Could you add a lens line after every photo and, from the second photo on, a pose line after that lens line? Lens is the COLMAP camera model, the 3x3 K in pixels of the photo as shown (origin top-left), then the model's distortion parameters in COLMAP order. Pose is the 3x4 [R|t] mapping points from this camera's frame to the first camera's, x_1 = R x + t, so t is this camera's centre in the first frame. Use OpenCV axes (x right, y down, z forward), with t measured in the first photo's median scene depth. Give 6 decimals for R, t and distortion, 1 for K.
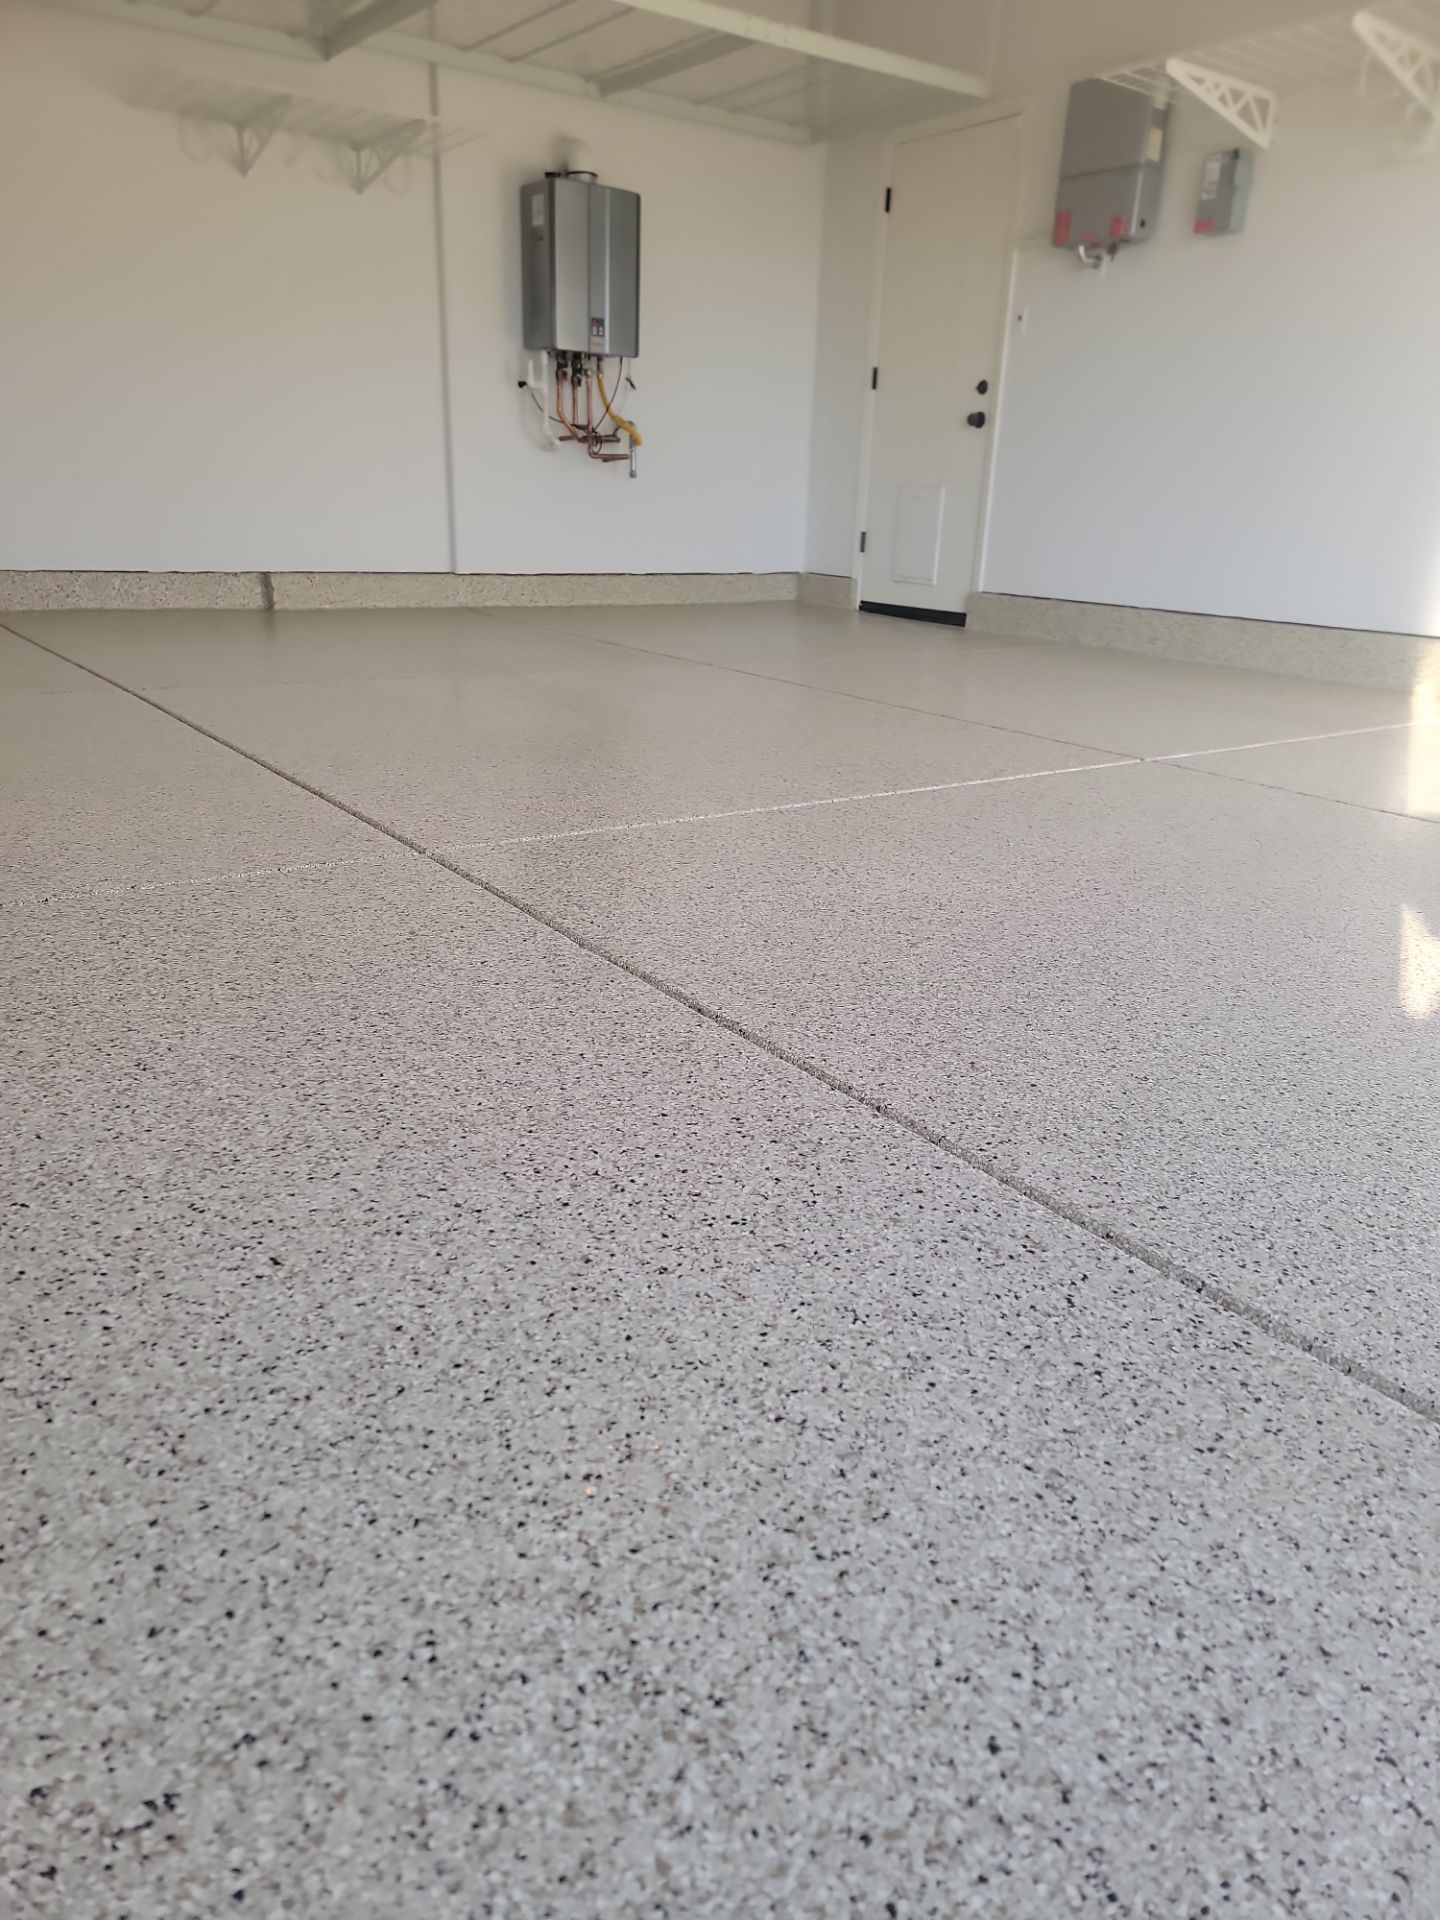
lens RADIAL K [[1336.6, 0, 724.1], [0, 1336.6, 965.9], [0, 0, 1]] dist [0.082916, -0.068272]
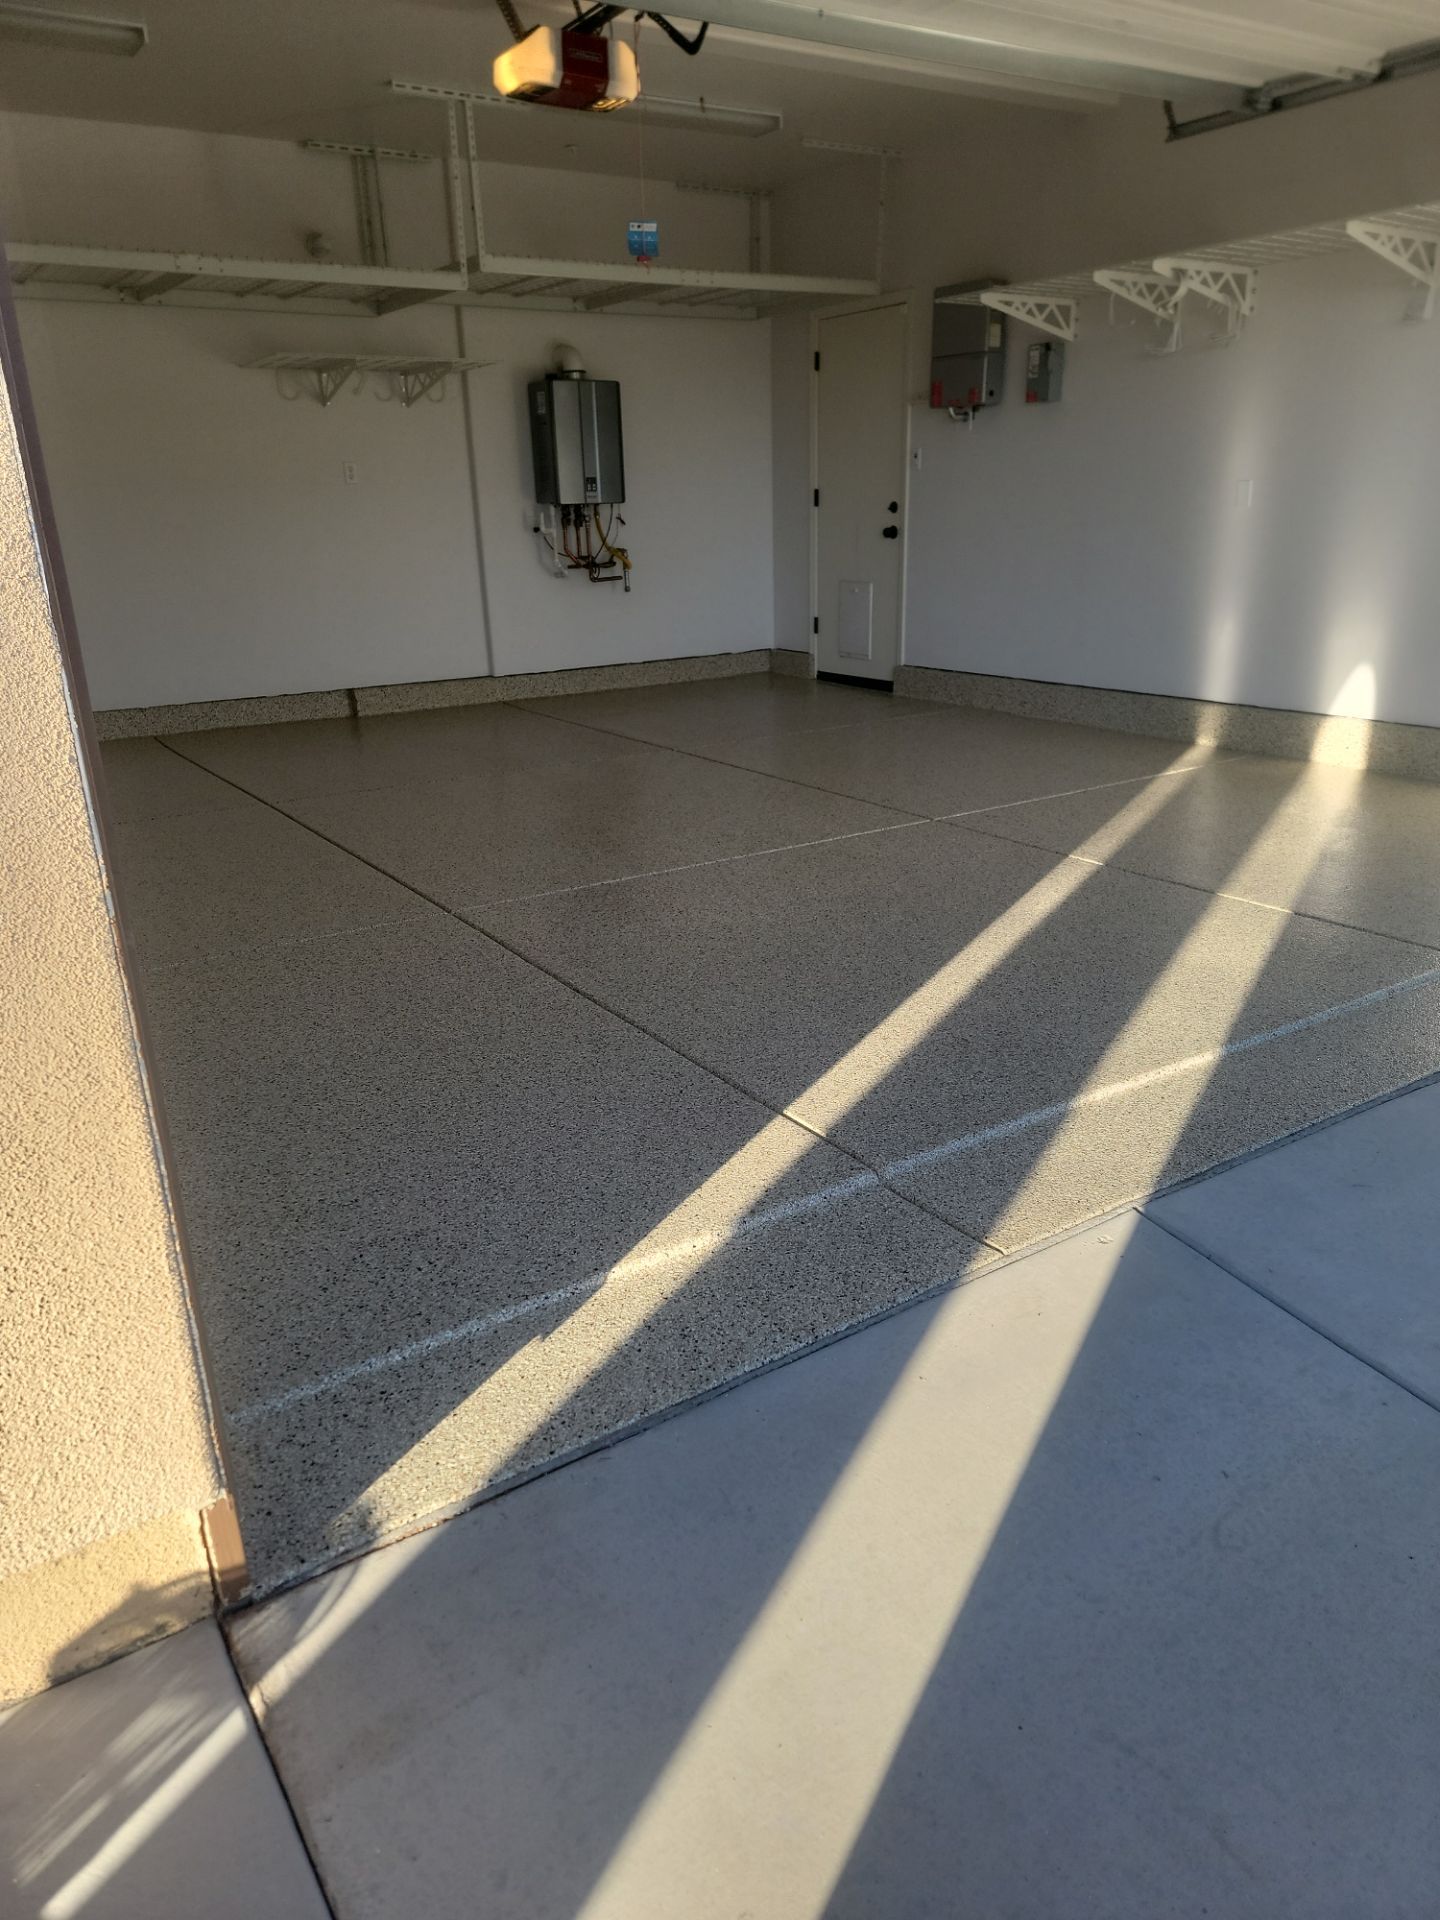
lens RADIAL K [[1324.1, 0, 707.3], [0, 1324.1, 965.5], [0, 0, 1]] dist [0.087024, -0.076848]
pose [[0.996532, -0.043520, -0.070918, 0.487446], [0.043146, 0.999046, -0.006803, 0.025784], [0.071147, 0.003720, 0.997459, -1.499193]]
